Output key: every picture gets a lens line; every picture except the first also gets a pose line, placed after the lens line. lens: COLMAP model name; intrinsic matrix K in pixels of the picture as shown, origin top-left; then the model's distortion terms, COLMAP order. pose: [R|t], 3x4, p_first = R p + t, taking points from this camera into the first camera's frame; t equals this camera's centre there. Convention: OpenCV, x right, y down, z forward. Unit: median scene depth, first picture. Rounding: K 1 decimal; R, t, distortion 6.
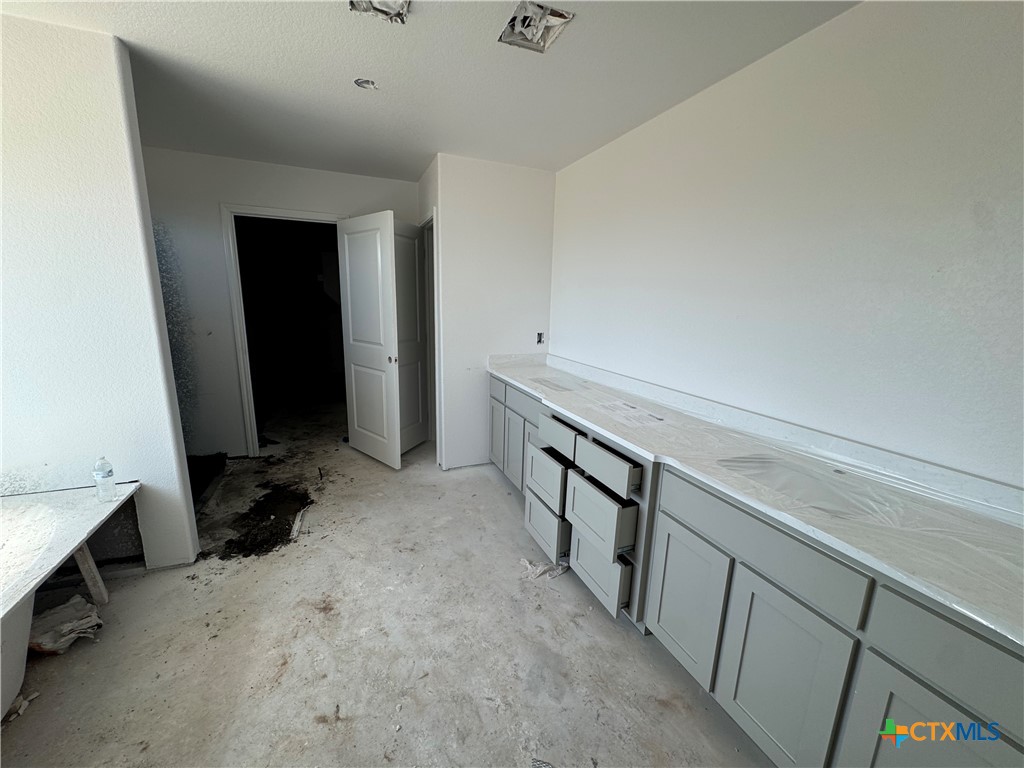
lens RADIAL K [[408.5, 0, 513.2], [0, 408.5, 385.3], [0, 0, 1]] dist [-0.002490, 0.000412]
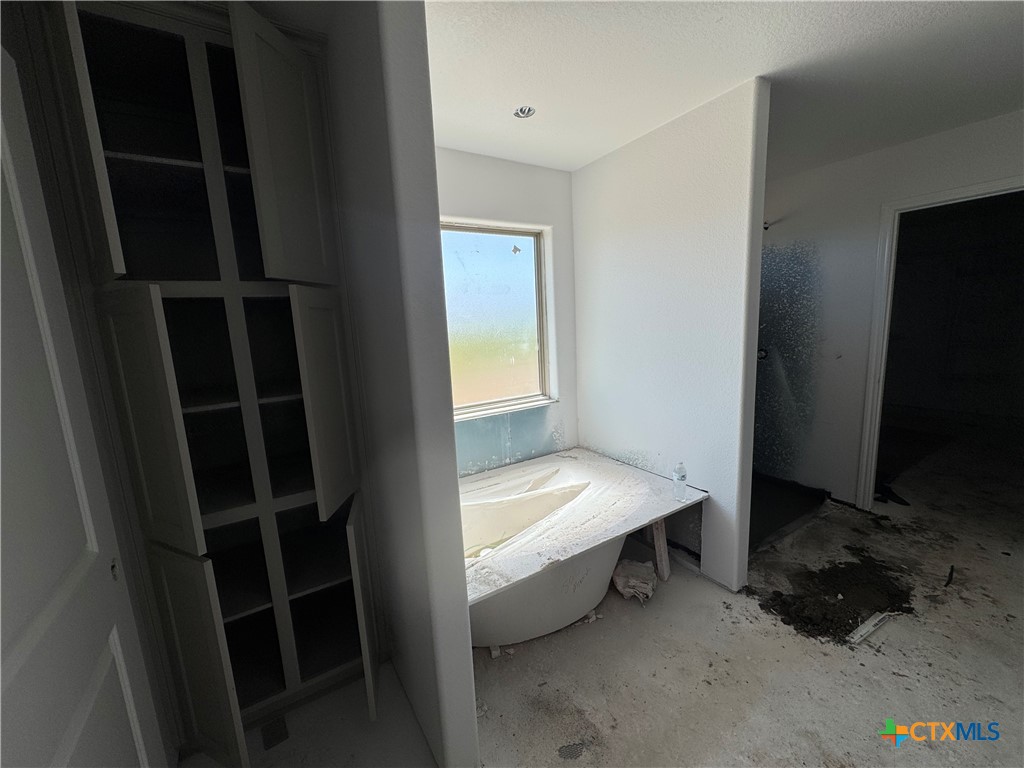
lens RADIAL K [[408.5, 0, 513.2], [0, 408.5, 385.3], [0, 0, 1]] dist [-0.002490, 0.000412]
pose [[0.162932, 0.116549, -0.979729, 0.025644], [-0.149879, 0.984398, 0.092179, -0.053464], [0.975187, 0.131822, 0.177859, 0.200988]]
